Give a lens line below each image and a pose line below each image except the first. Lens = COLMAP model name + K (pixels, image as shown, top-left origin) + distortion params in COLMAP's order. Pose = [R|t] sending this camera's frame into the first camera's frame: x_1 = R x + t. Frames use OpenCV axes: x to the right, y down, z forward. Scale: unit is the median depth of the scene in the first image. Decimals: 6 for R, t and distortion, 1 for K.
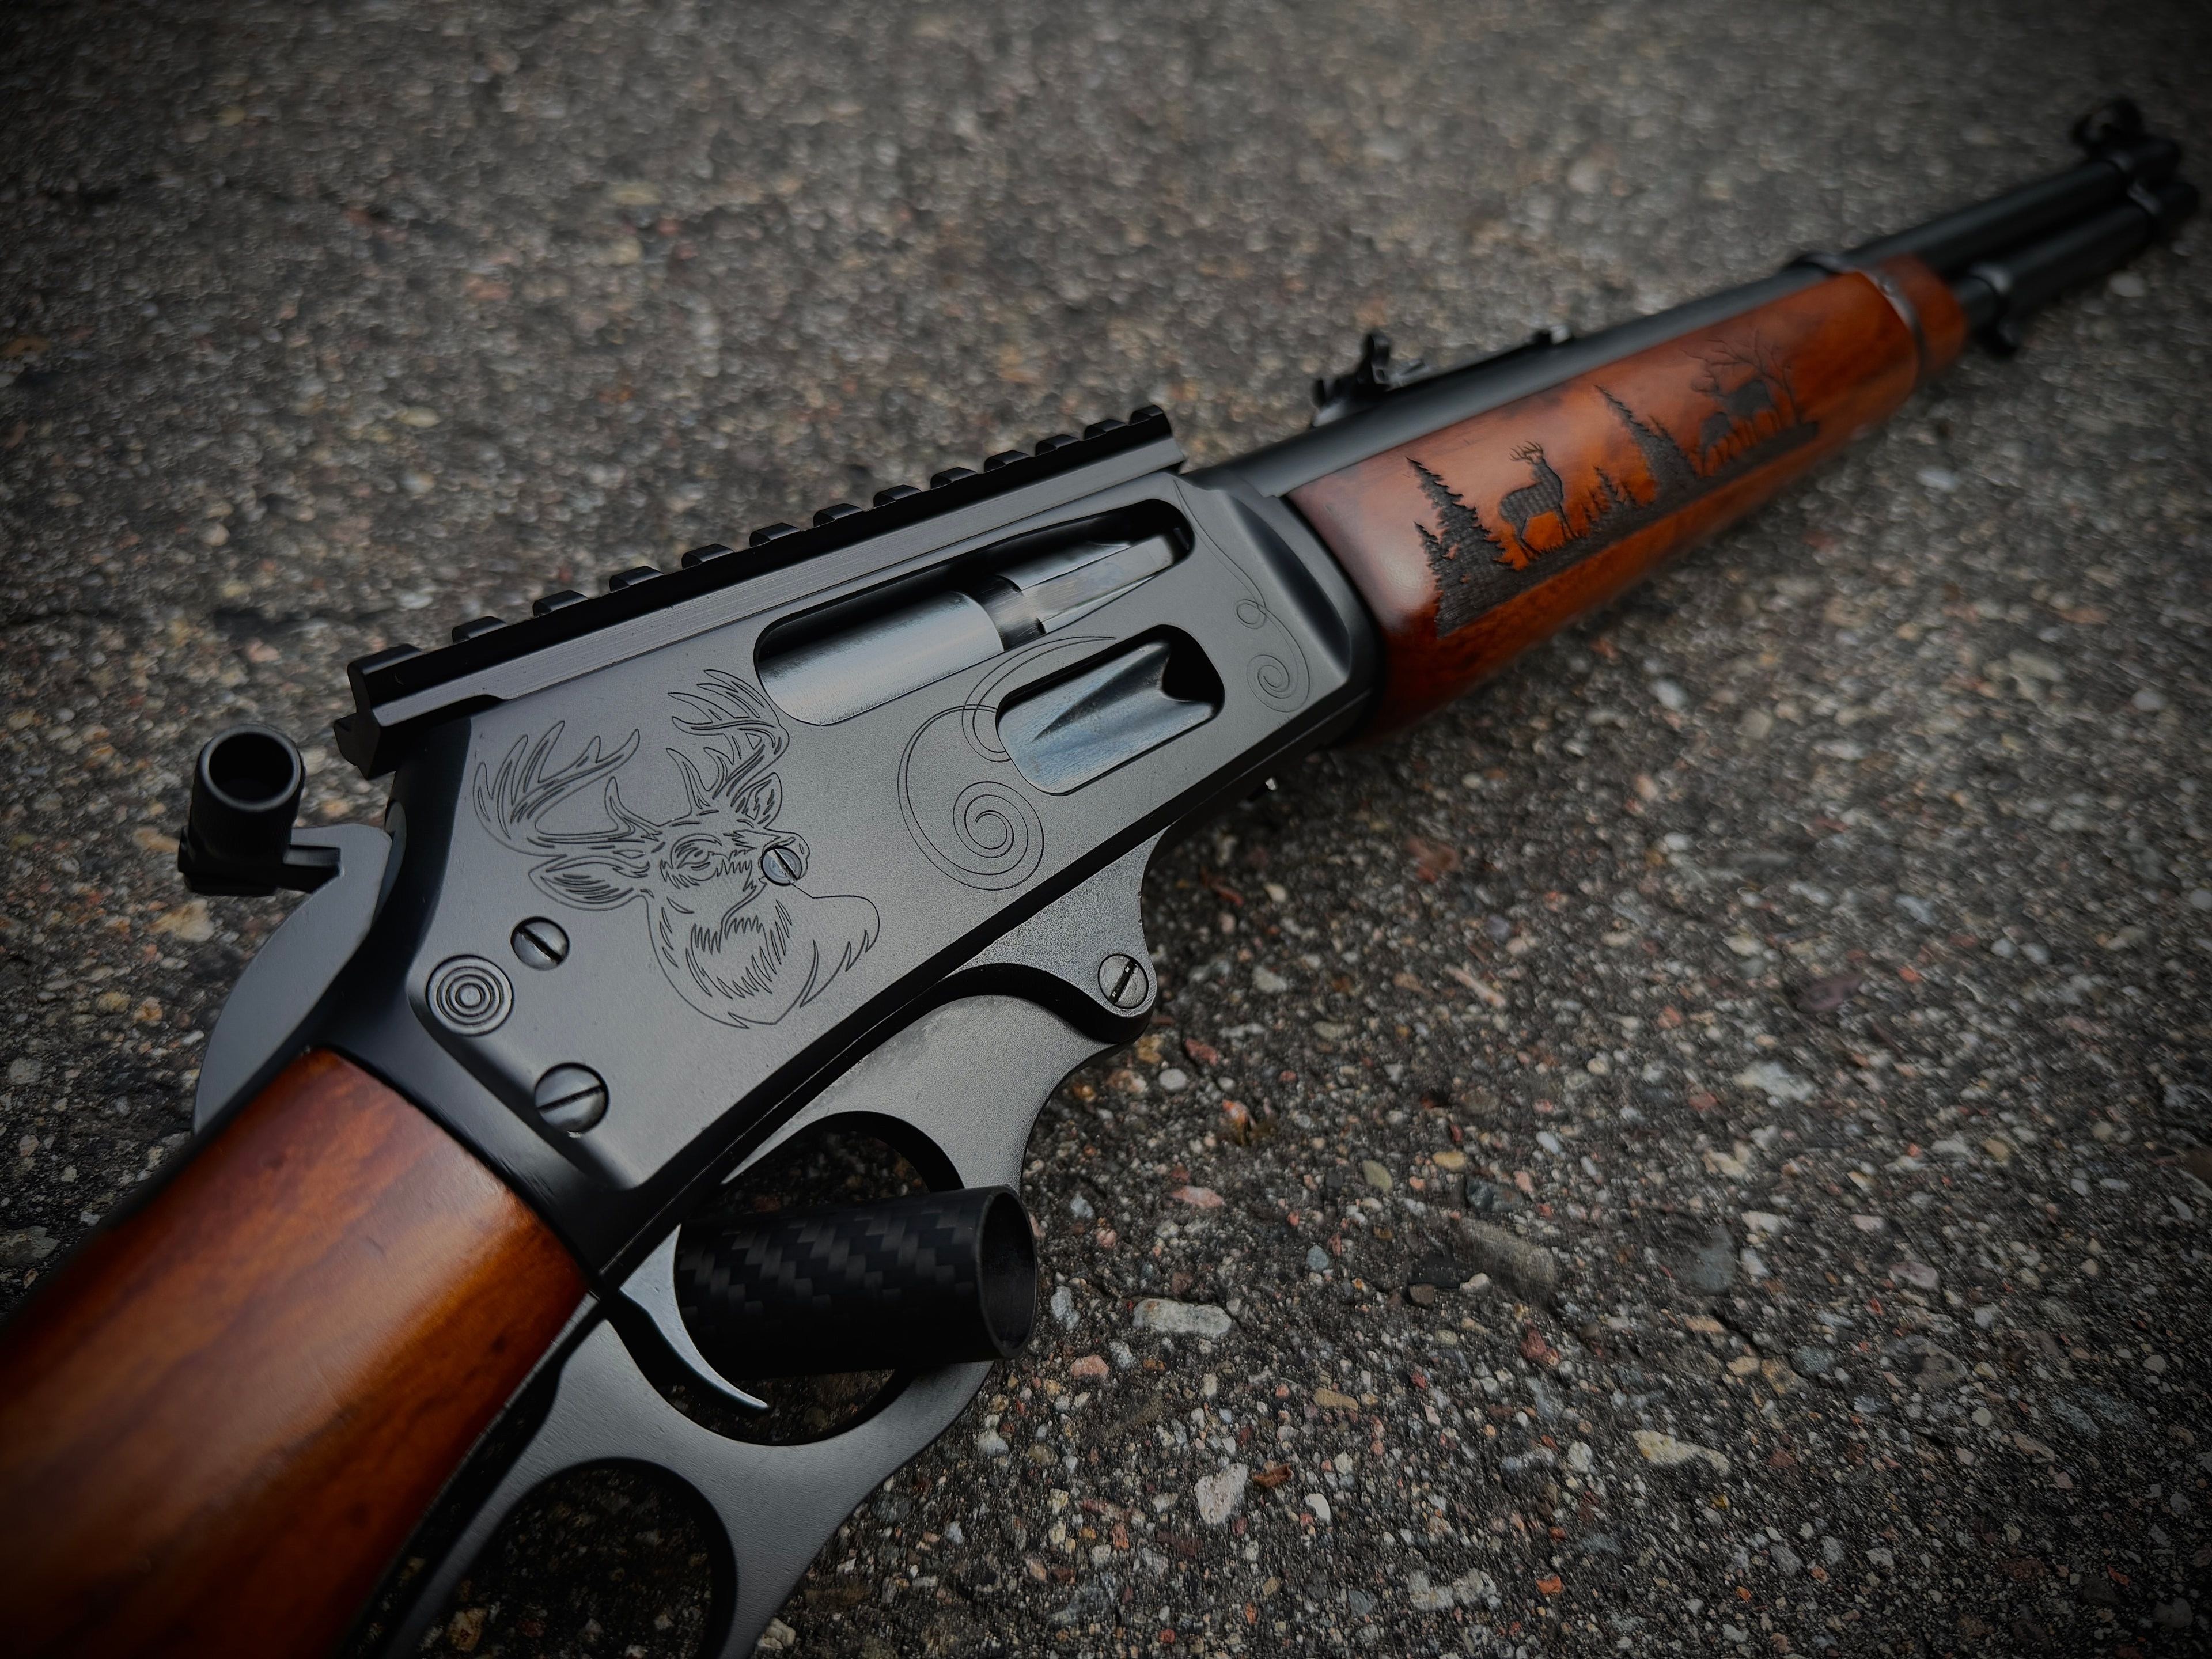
lens RADIAL K [[1569.3, 0, 1088.3], [0, 1569.3, 851.2], [0, 0, 1]] dist [0.080365, -0.156578]
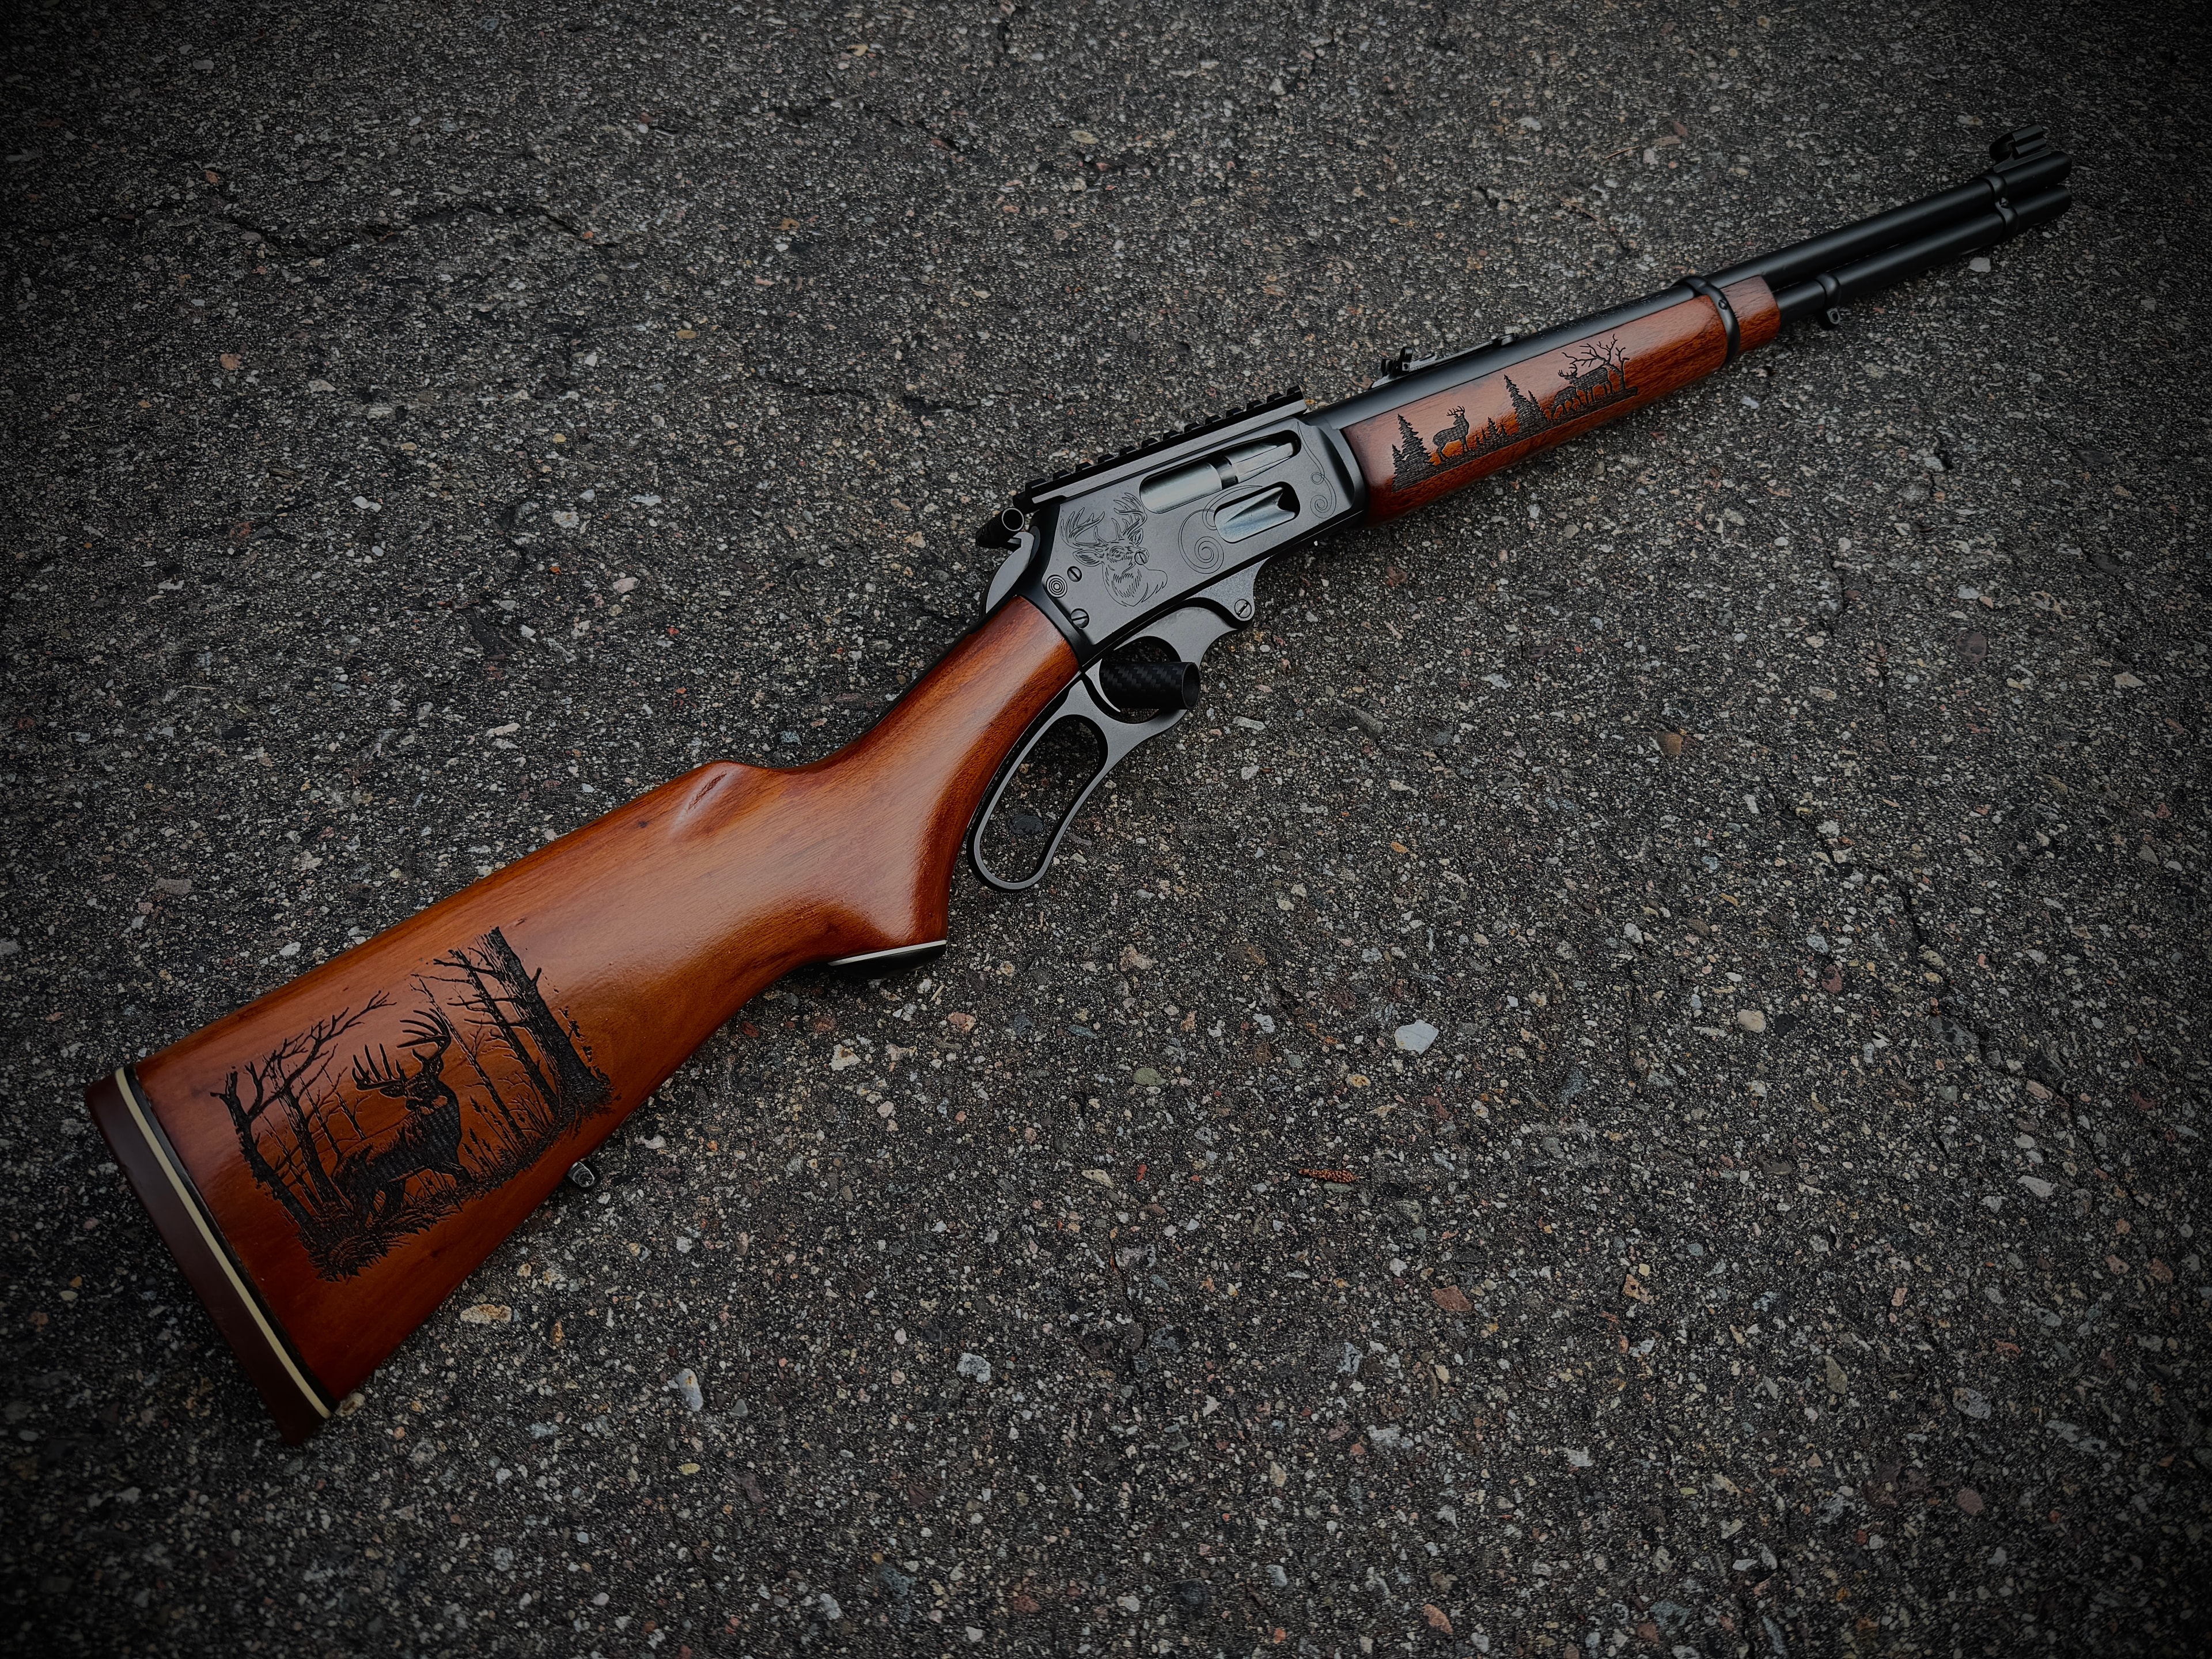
lens RADIAL K [[1569.3, 0, 1088.3], [0, 1569.3, 851.2], [0, 0, 1]] dist [0.080365, -0.156578]
pose [[0.976995, 0.159116, -0.141996, 0.180039], [-0.120467, 0.961188, 0.248205, -0.140876], [0.175978, -0.225390, 0.958244, -1.584593]]
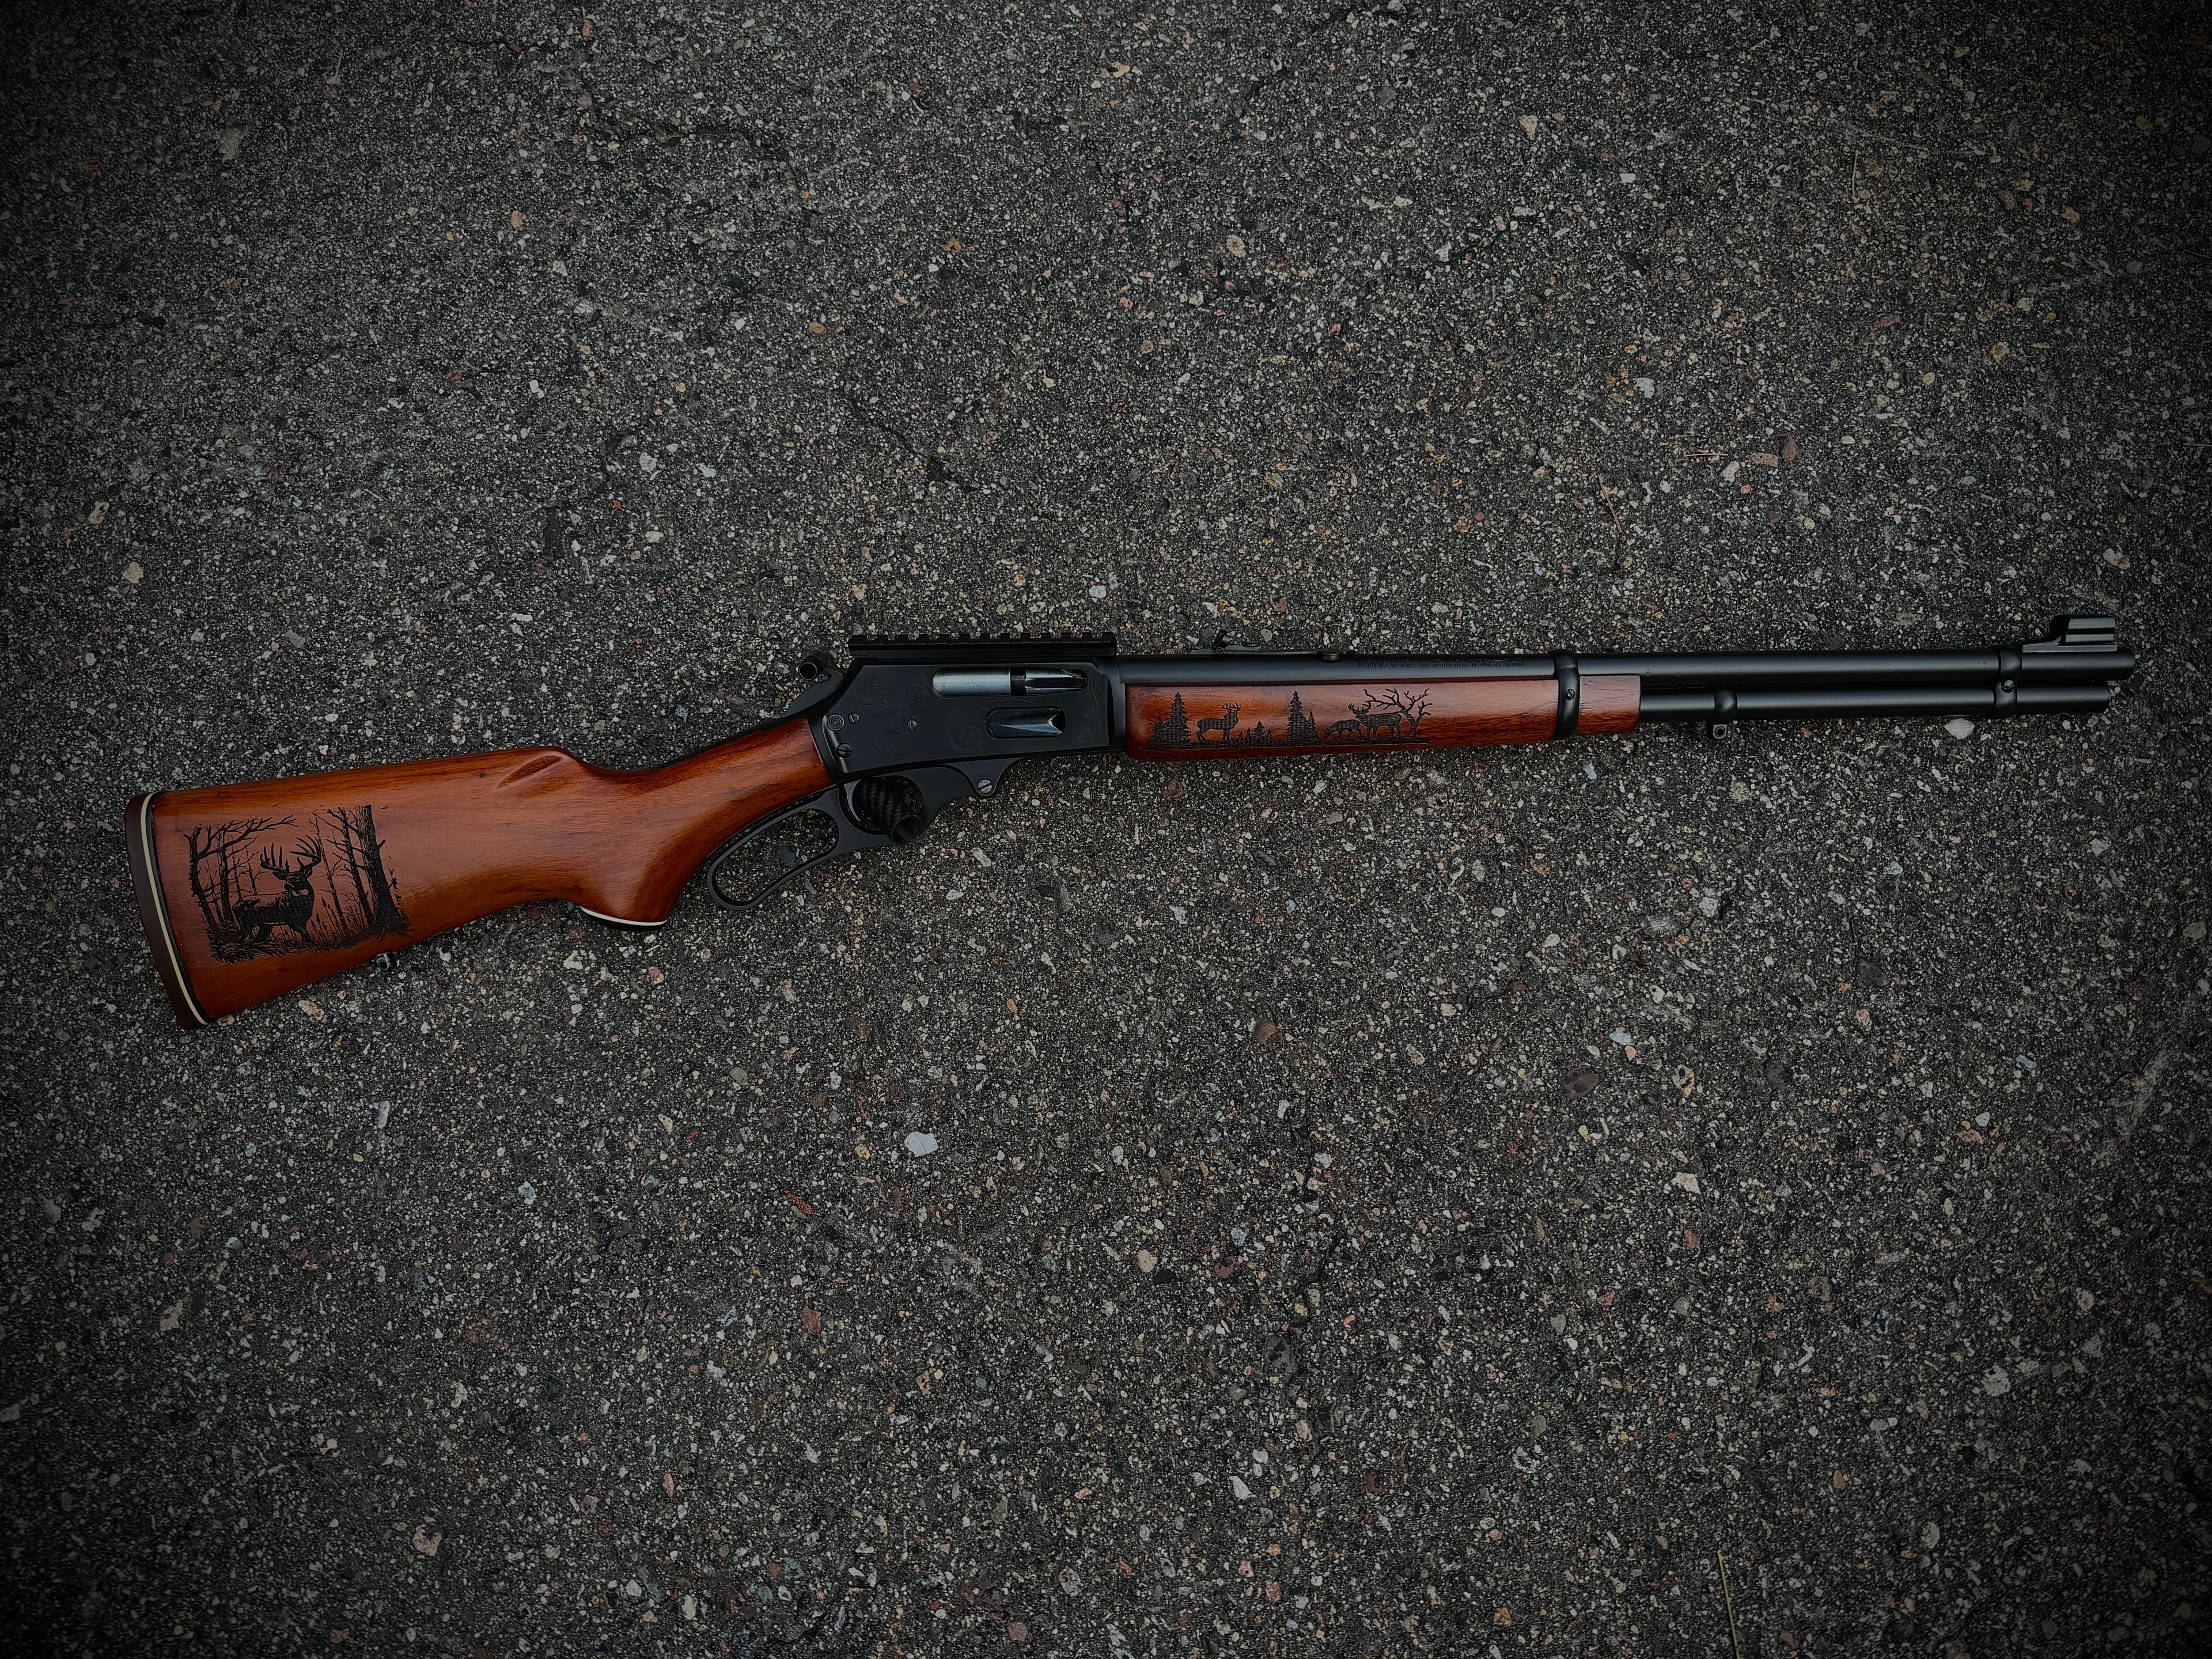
lens RADIAL K [[1569.3, 0, 1088.3], [0, 1569.3, 851.2], [0, 0, 1]] dist [0.080365, -0.156578]
pose [[0.717970, 0.612877, -0.330000, 1.195719], [-0.375798, 0.740349, 0.557368, -1.546433], [0.585914, -0.276160, 0.761867, -1.389976]]
